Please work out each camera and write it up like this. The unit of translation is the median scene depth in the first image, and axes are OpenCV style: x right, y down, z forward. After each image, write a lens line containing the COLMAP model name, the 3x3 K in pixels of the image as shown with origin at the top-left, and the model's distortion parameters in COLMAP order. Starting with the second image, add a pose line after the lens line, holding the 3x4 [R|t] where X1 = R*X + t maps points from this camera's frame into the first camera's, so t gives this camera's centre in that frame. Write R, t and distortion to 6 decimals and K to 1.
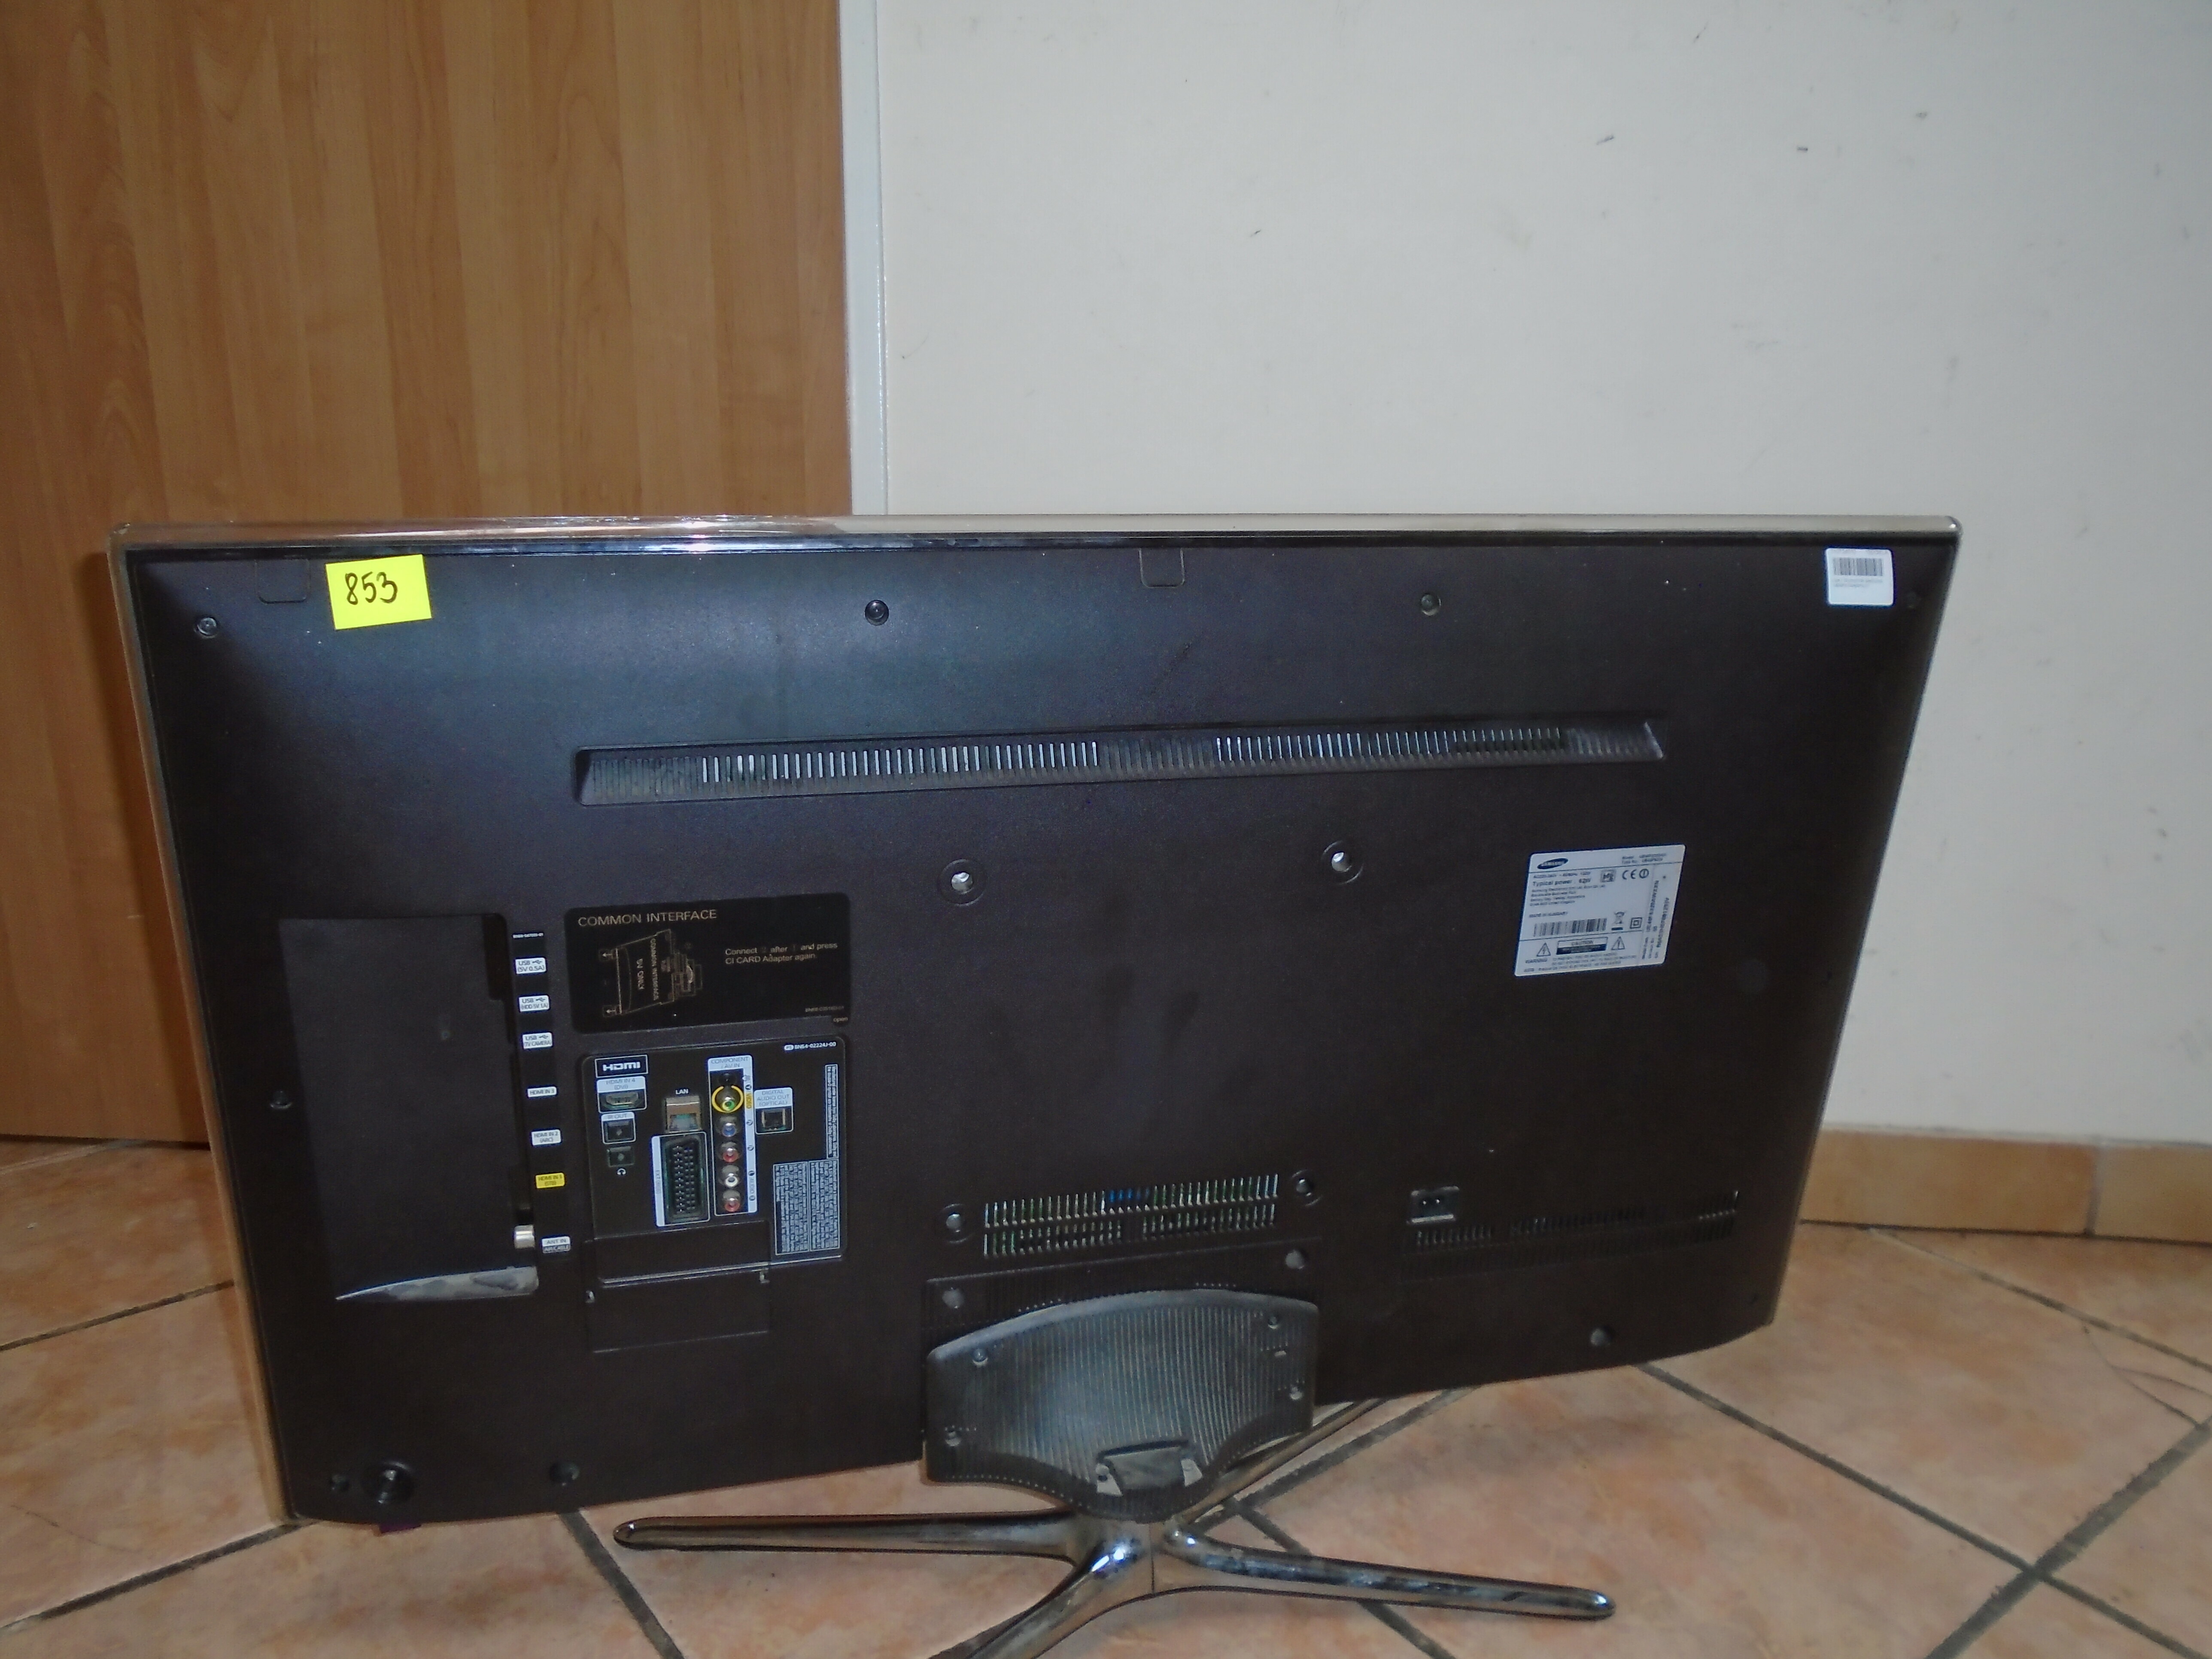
lens RADIAL K [[1711.0, 0, 1094.0], [0, 1711.0, 799.0], [0, 0, 1]] dist [0.001833, -0.010819]
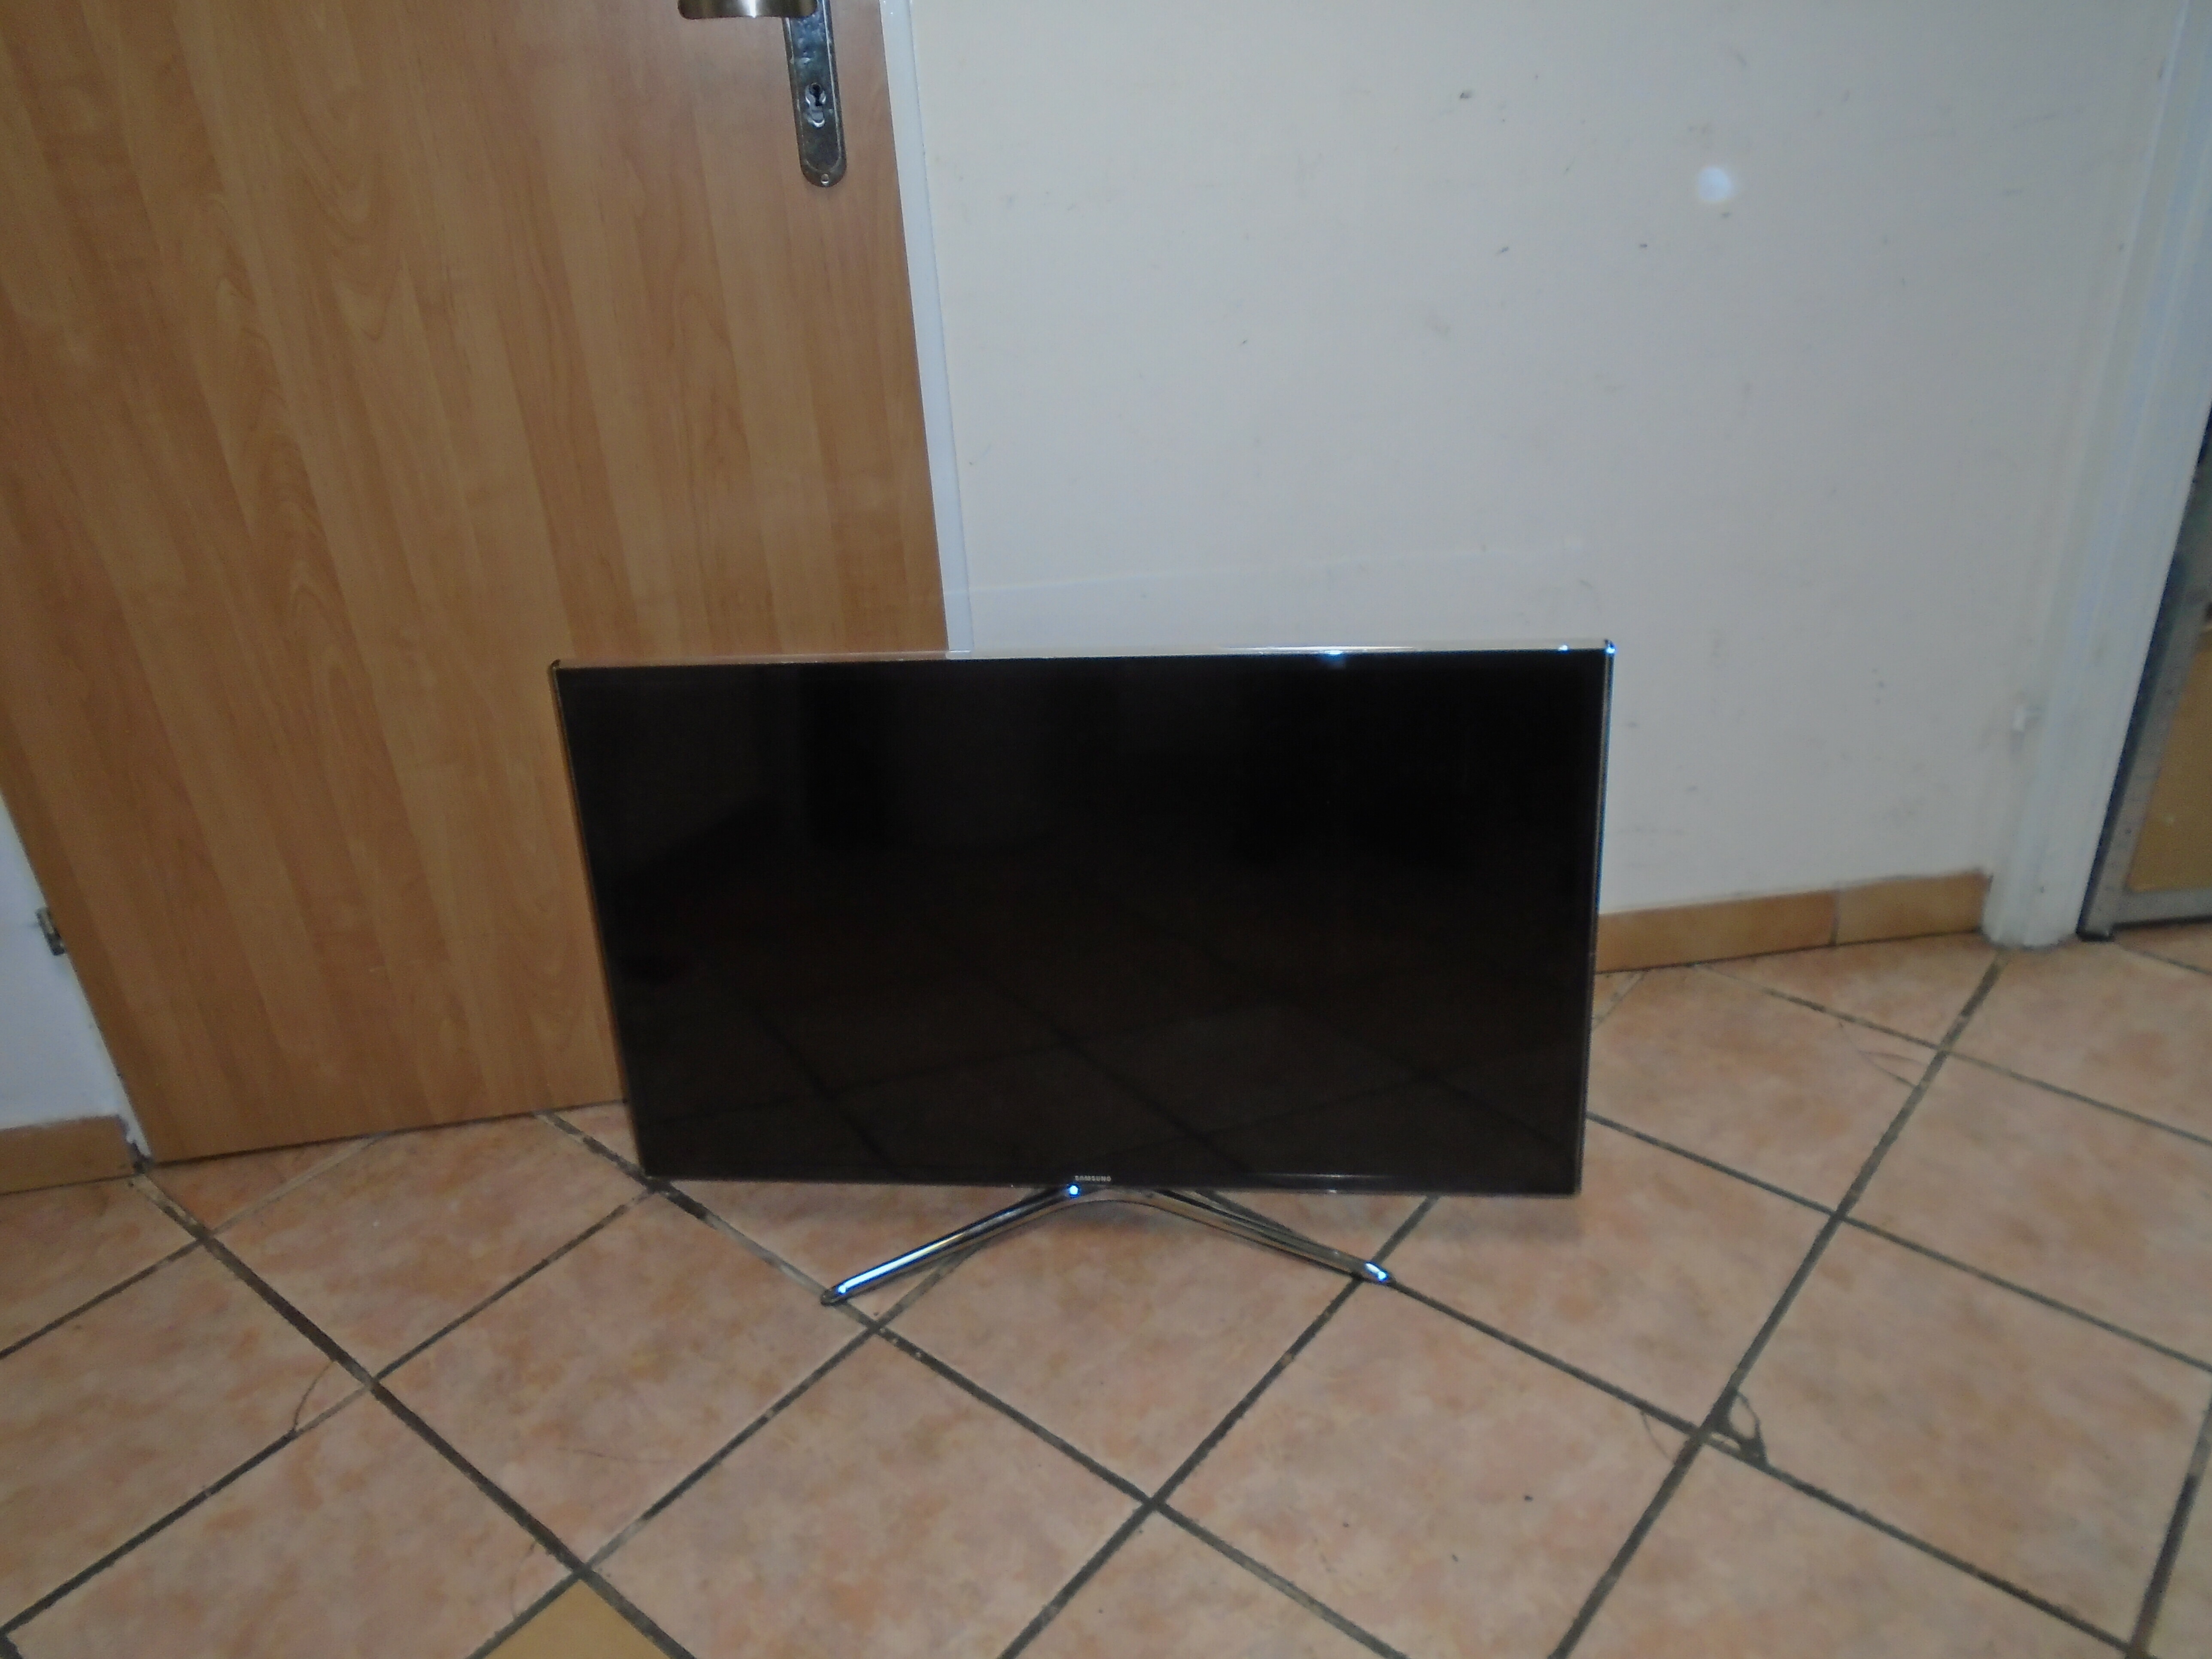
lens RADIAL K [[1711.0, 0, 1094.0], [0, 1711.0, 799.0], [0, 0, 1]] dist [0.001833, -0.010819]
pose [[0.974045, -0.161151, 0.158955, -0.338962], [0.117434, 0.960112, 0.253762, -0.427341], [-0.193509, -0.228508, 0.954116, -0.339183]]
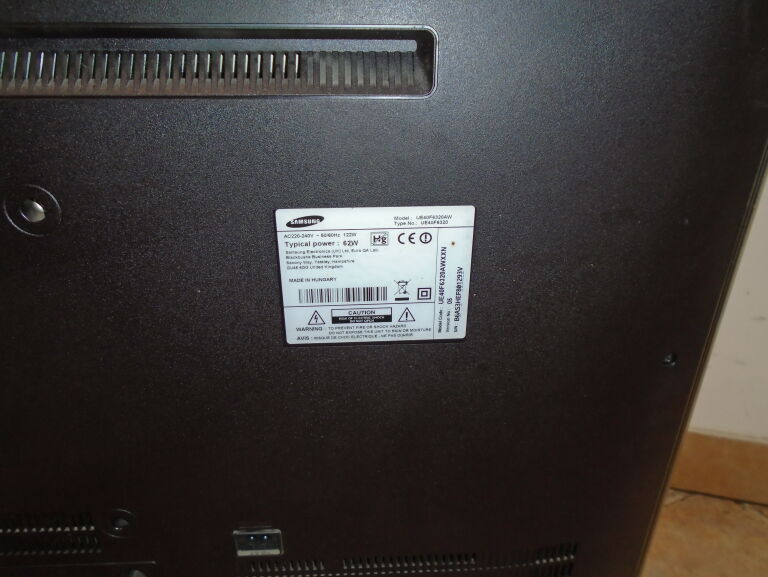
lens RADIAL K [[594.1, 0, 379.8], [0, 594.1, 277.9], [0, 0, 1]] dist [0.001833, -0.010819]
pose [[0.980504, 0.047424, -0.190693, 0.331459], [-0.029986, 0.995185, 0.093314, 0.033823], [0.194200, -0.085776, 0.977205, 0.650298]]
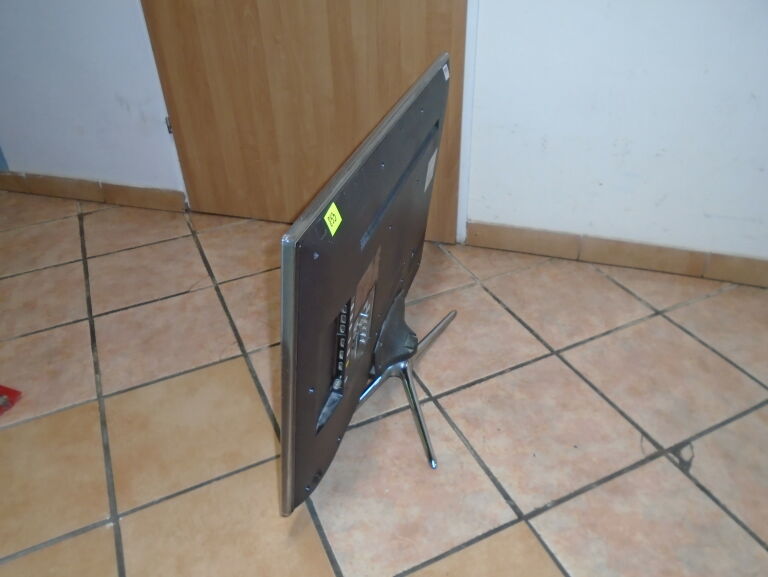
lens RADIAL K [[594.1, 0, 379.8], [0, 594.1, 277.9], [0, 0, 1]] dist [0.001833, -0.010819]
pose [[0.975775, 0.092905, -0.198072, -0.052389], [-0.017001, 0.934818, 0.354720, -0.214407], [0.218117, -0.342759, 0.913751, -0.252244]]
